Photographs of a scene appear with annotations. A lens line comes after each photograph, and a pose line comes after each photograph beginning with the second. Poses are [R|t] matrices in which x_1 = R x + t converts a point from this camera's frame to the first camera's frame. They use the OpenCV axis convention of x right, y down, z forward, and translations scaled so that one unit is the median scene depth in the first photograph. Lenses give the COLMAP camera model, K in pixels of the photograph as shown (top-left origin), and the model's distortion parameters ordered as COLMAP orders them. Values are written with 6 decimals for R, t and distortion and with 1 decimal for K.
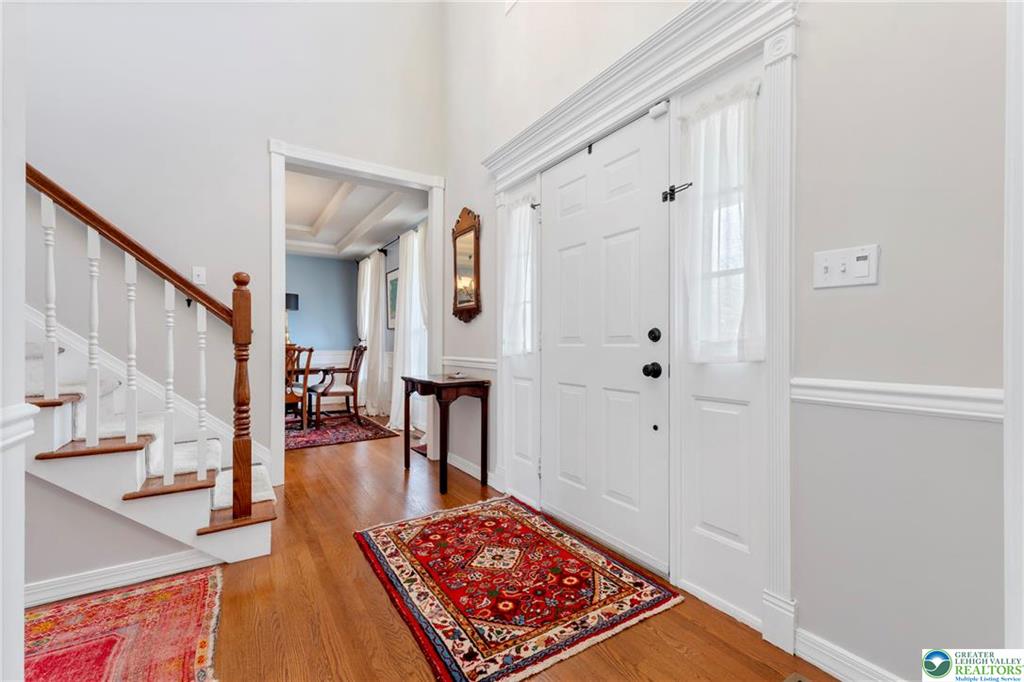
lens RADIAL K [[434.9, 0, 514.6], [0, 434.9, 341.2], [0, 0, 1]] dist [0.001623, 0.000181]
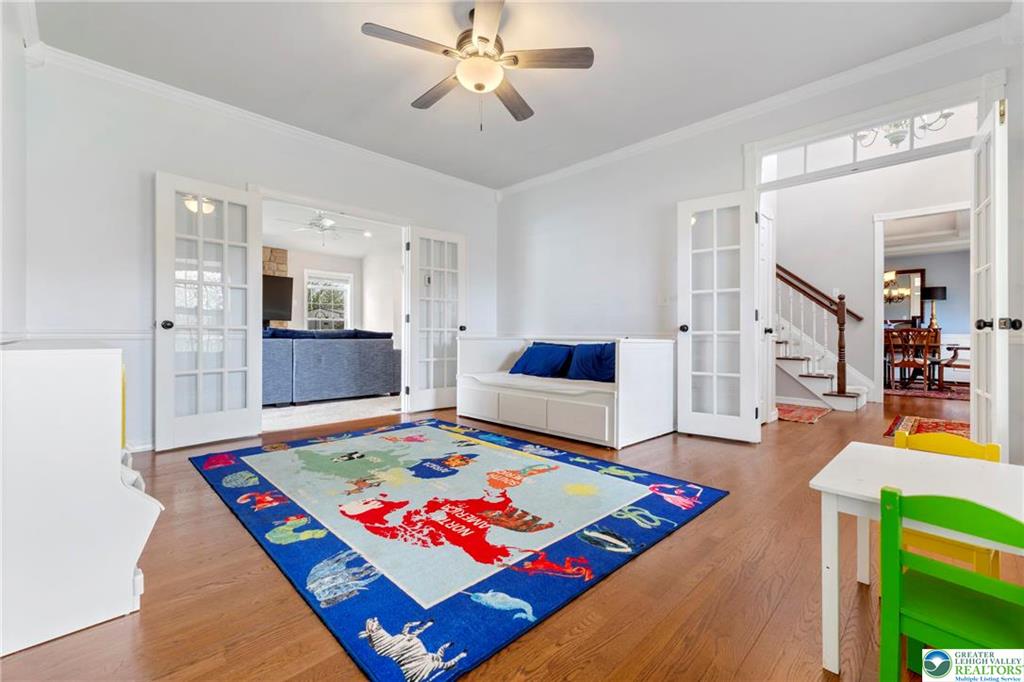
lens RADIAL K [[434.9, 0, 514.6], [0, 434.9, 341.2], [0, 0, 1]] dist [0.001623, 0.000181]
pose [[0.212829, 0.013320, -0.976999, 1.549886], [0.004765, 0.999881, 0.014669, 0.067154], [0.977078, -0.007777, 0.212741, -1.492610]]
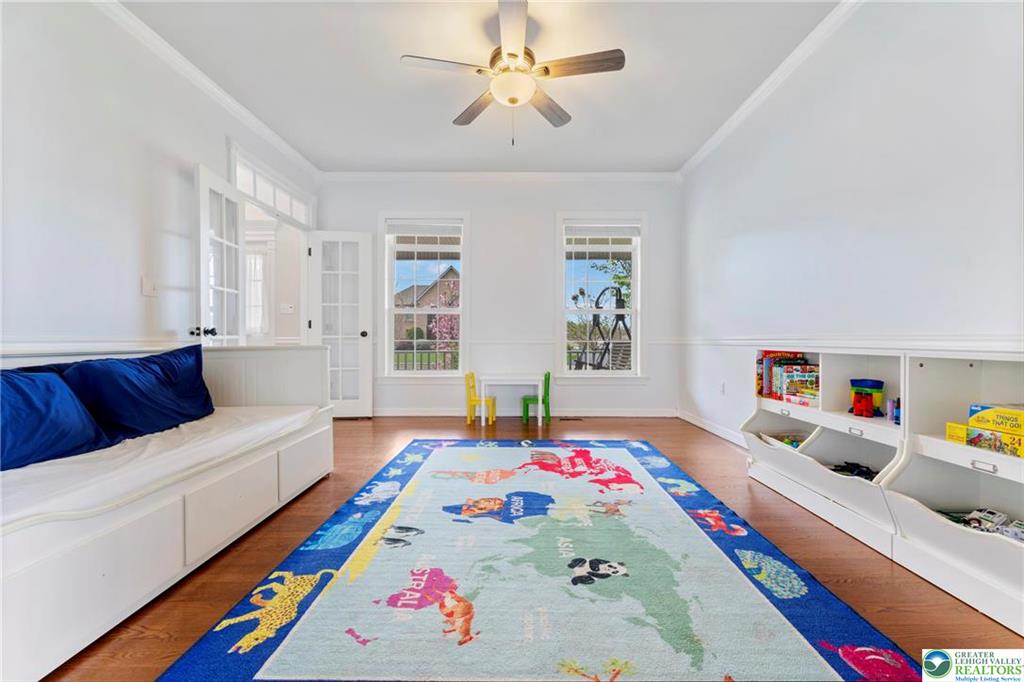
lens RADIAL K [[434.9, 0, 514.6], [0, 434.9, 341.2], [0, 0, 1]] dist [0.001623, 0.000181]
pose [[0.541746, -0.008227, 0.840502, -1.060735], [-0.004567, 0.999909, 0.012731, 0.049136], [-0.840530, -0.010735, 0.541658, -2.103669]]
